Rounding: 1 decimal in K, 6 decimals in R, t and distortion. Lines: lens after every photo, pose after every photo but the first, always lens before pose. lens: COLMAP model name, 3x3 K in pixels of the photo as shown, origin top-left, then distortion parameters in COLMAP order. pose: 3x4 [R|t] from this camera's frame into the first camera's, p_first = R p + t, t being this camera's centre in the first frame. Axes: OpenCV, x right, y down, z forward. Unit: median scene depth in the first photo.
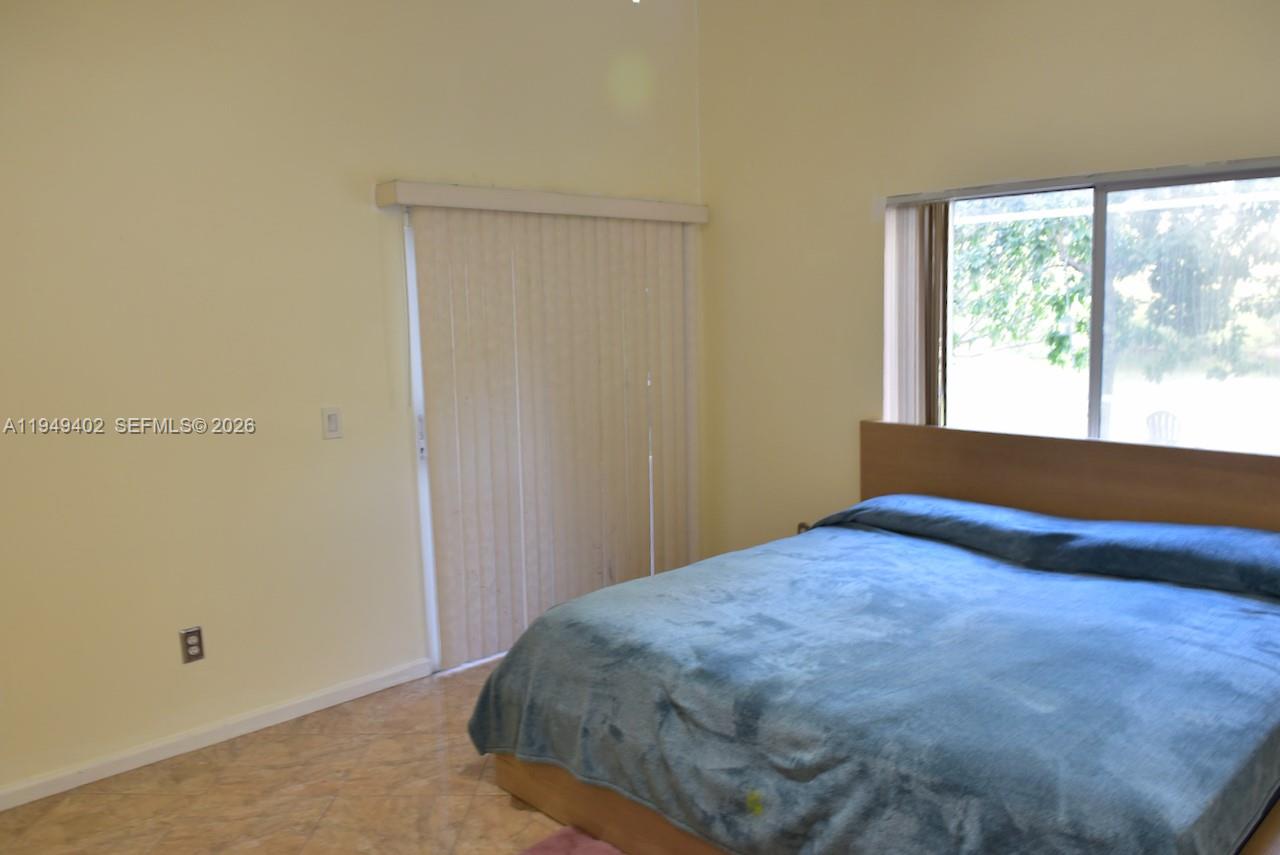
lens RADIAL K [[941.9, 0, 642.7], [0, 941.9, 438.0], [0, 0, 1]] dist [-0.044929, -0.015654]
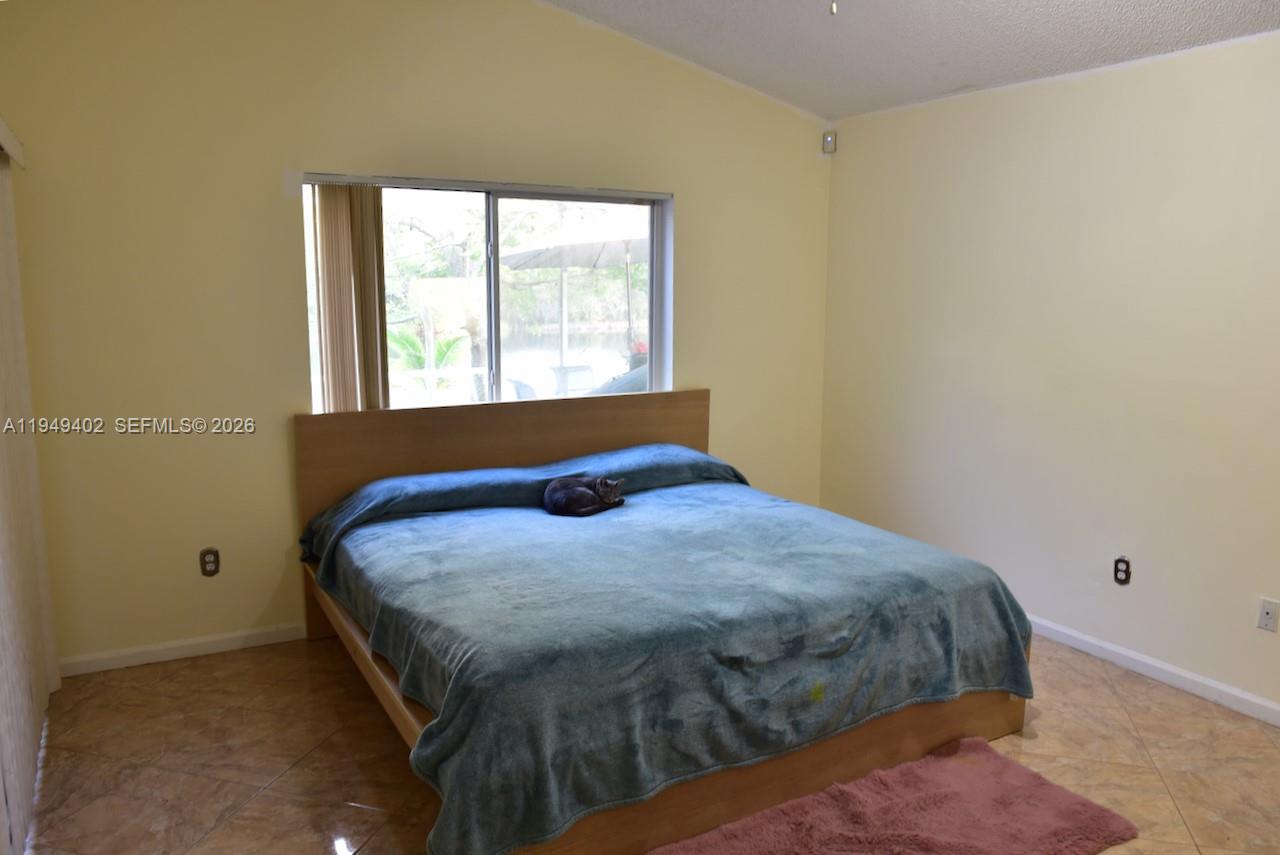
lens RADIAL K [[941.9, 0, 634.3], [0, 941.9, 420.5], [0, 0, 1]] dist [-0.044929, -0.015654]
pose [[0.243631, -0.114144, 0.963128, -0.651843], [0.120652, 0.988903, 0.086678, -0.060254], [-0.962334, 0.095086, 0.254700, 0.528755]]
